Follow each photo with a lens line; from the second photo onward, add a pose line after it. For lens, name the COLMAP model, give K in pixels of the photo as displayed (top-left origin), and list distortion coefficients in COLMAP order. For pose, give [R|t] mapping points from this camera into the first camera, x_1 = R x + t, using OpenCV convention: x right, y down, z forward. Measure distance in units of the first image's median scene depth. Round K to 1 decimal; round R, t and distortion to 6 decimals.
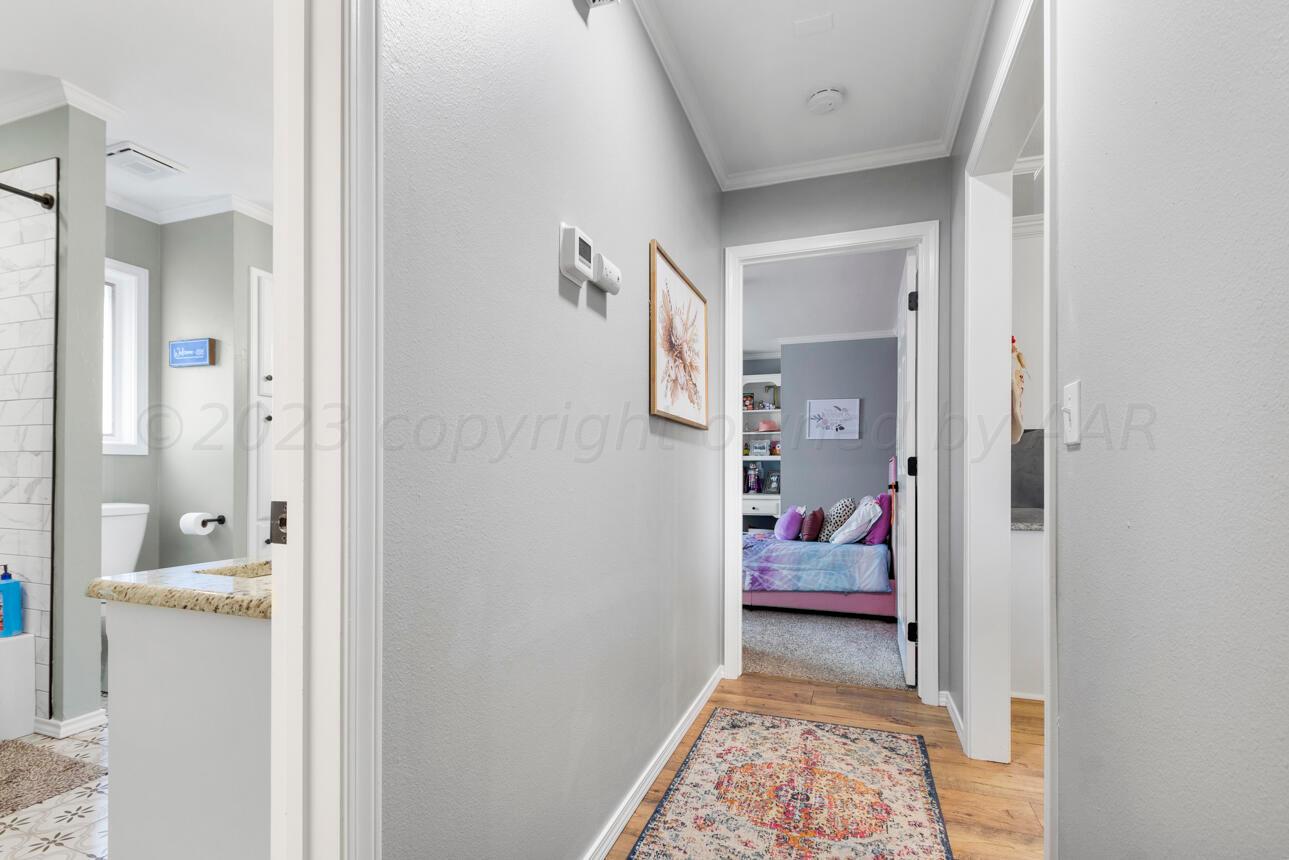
lens RADIAL K [[609.8, 0, 644.9], [0, 609.8, 480.9], [0, 0, 1]] dist [-0.001149, -0.000228]
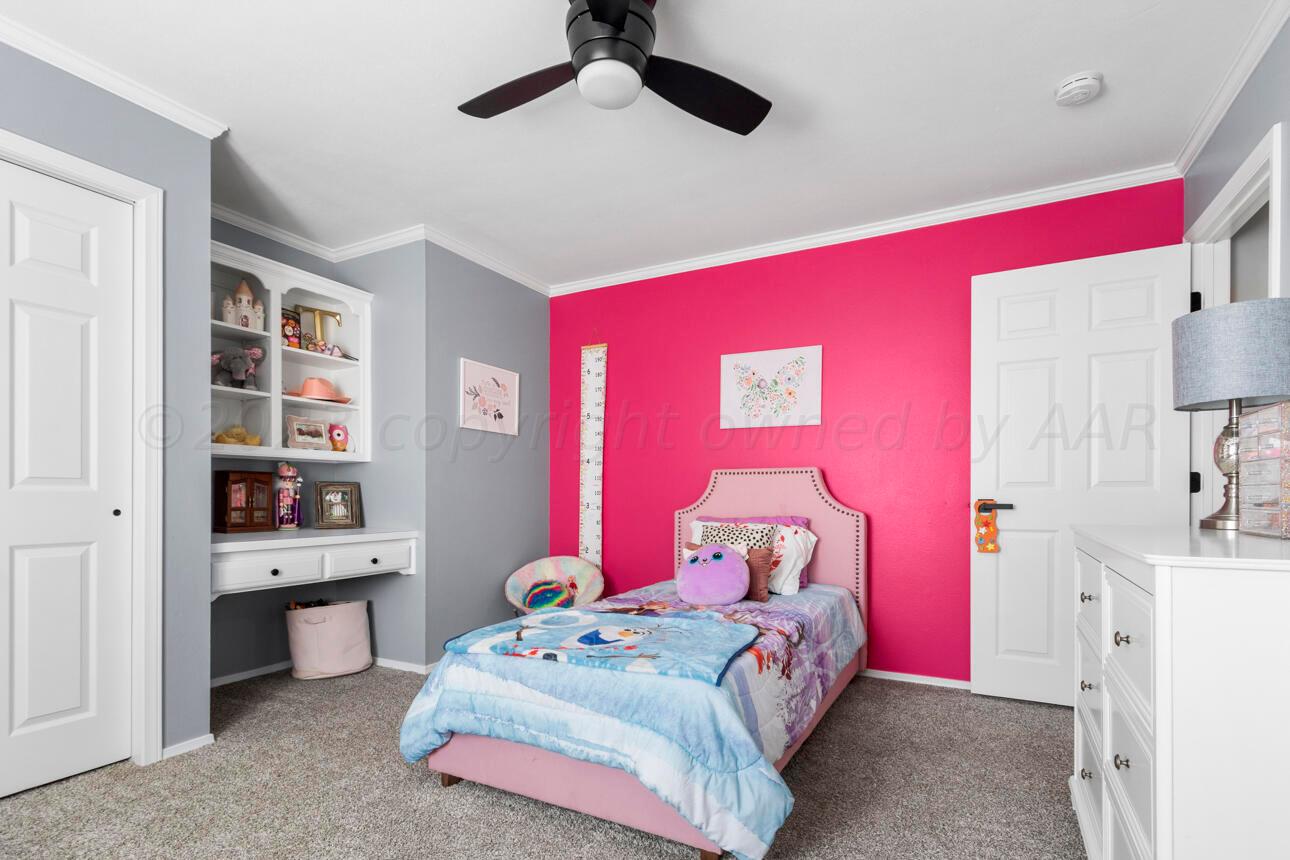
lens RADIAL K [[610.3, 0, 645.4], [0, 610.3, 481.0], [0, 0, 1]] dist [-0.001149, -0.000228]
pose [[0.152117, 0.004404, 0.988353, -0.243475], [-0.001268, 0.999990, -0.004261, -0.016003], [-0.988362, -0.000605, 0.152121, 0.690686]]
